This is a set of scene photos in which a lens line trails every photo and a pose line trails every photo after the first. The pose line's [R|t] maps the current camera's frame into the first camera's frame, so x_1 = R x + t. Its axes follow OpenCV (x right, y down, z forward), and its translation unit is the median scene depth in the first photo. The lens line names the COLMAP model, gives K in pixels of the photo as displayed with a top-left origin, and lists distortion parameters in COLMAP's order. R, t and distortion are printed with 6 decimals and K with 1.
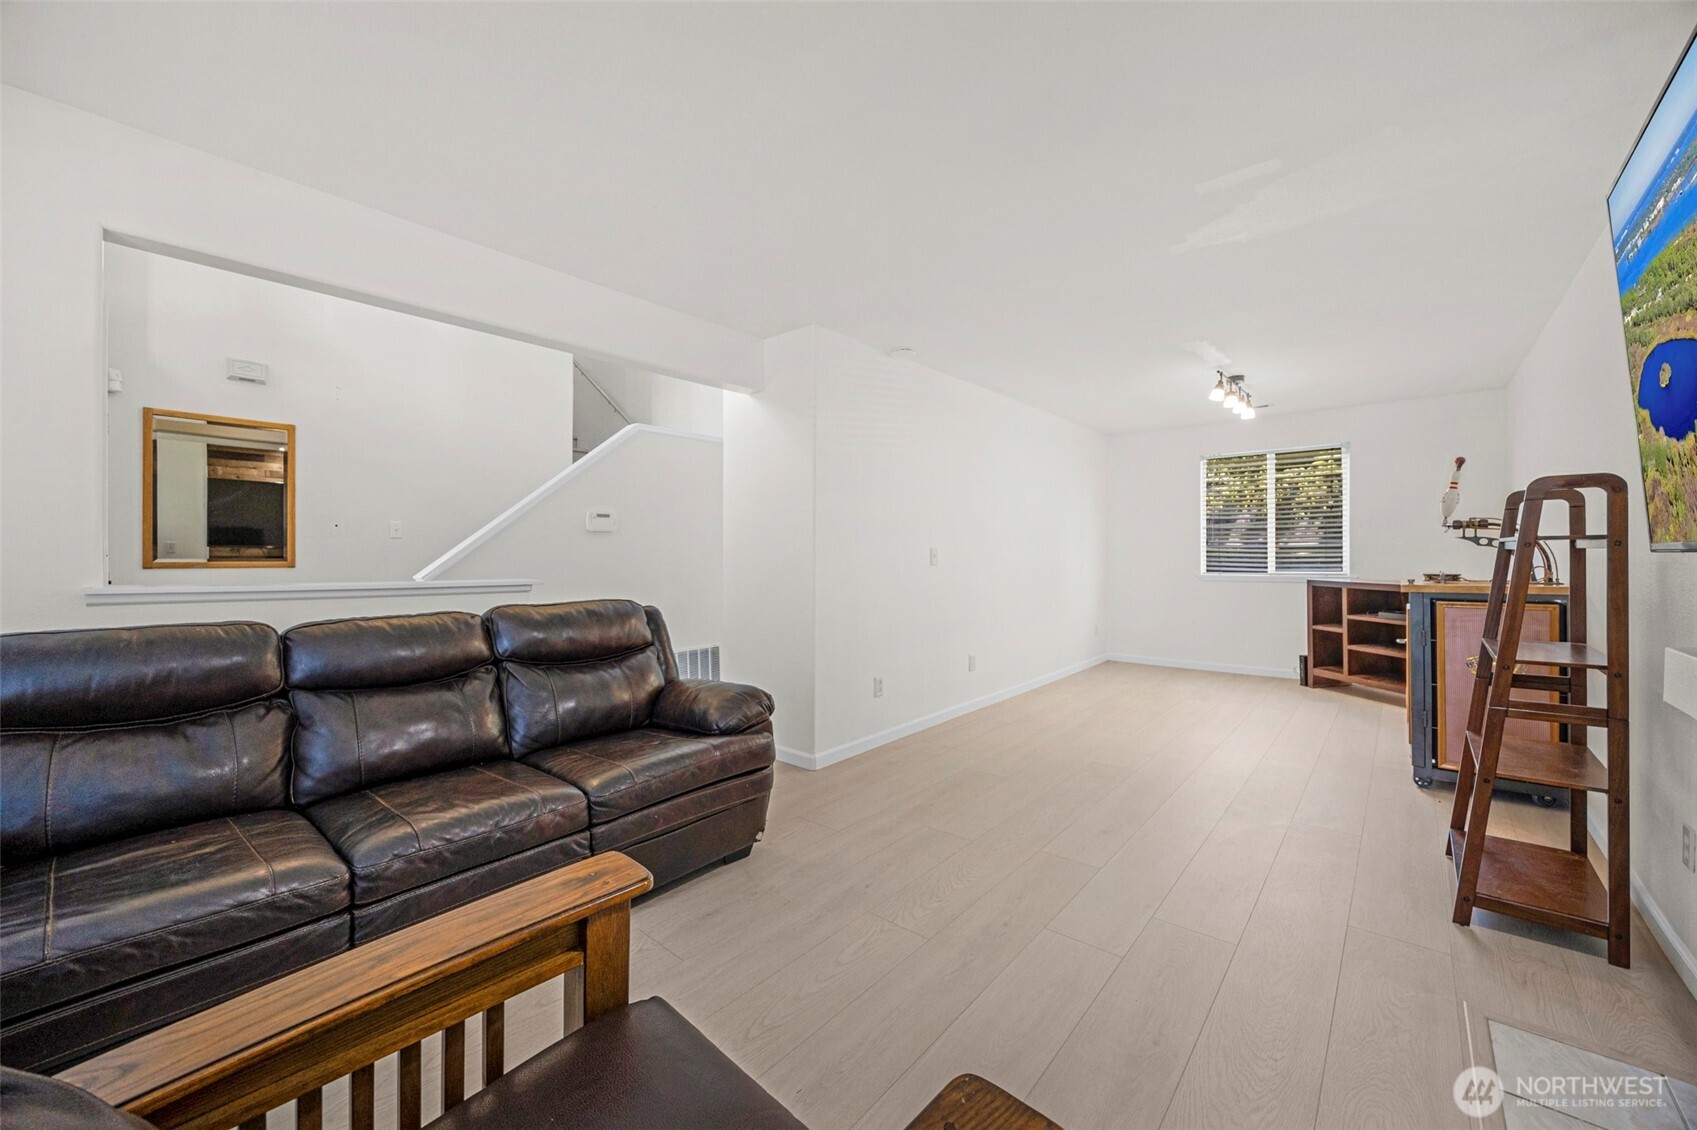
lens RADIAL K [[656.1, 0, 855.0], [0, 656.1, 556.4], [0, 0, 1]] dist [0.010345, 0.000341]
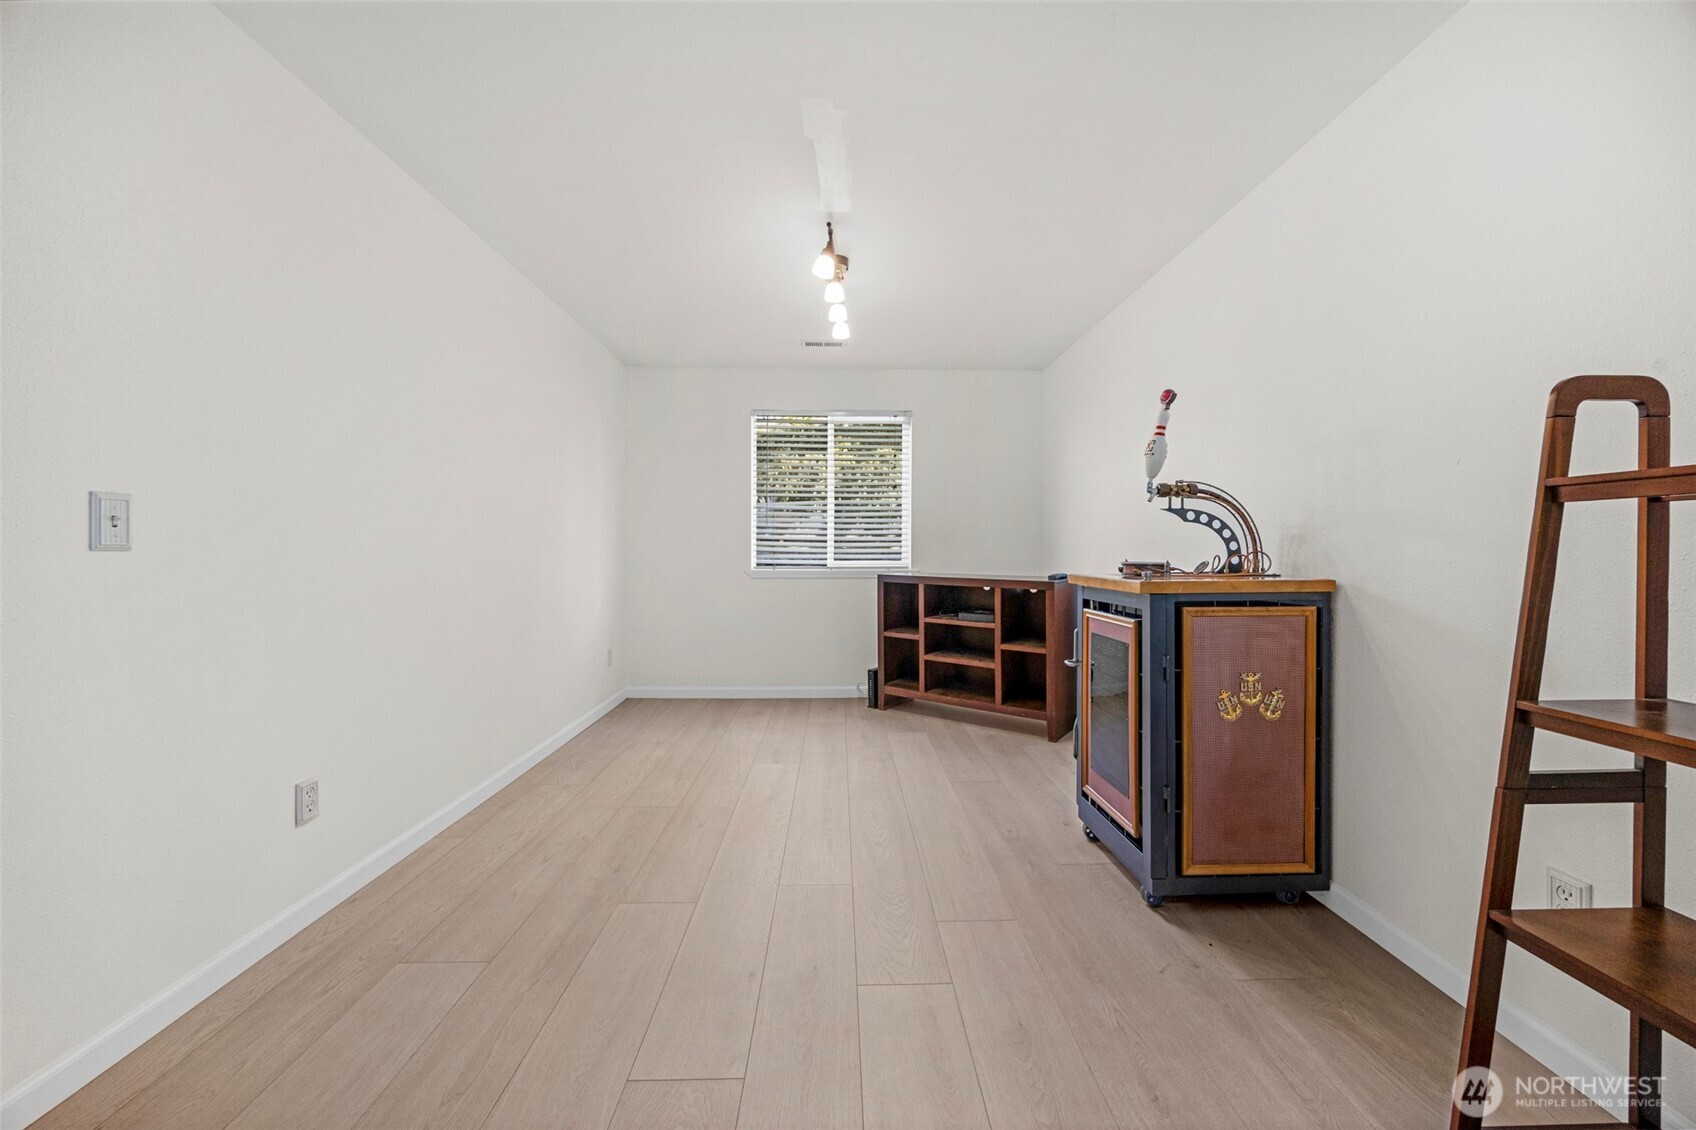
lens RADIAL K [[655.7, 0, 860.1], [0, 655.7, 560.4], [0, 0, 1]] dist [0.010345, 0.000341]
pose [[0.740213, -0.002069, 0.672369, 0.157077], [-0.005171, 0.999948, 0.008770, 0.013246], [-0.672352, -0.009969, 0.740164, 0.486226]]
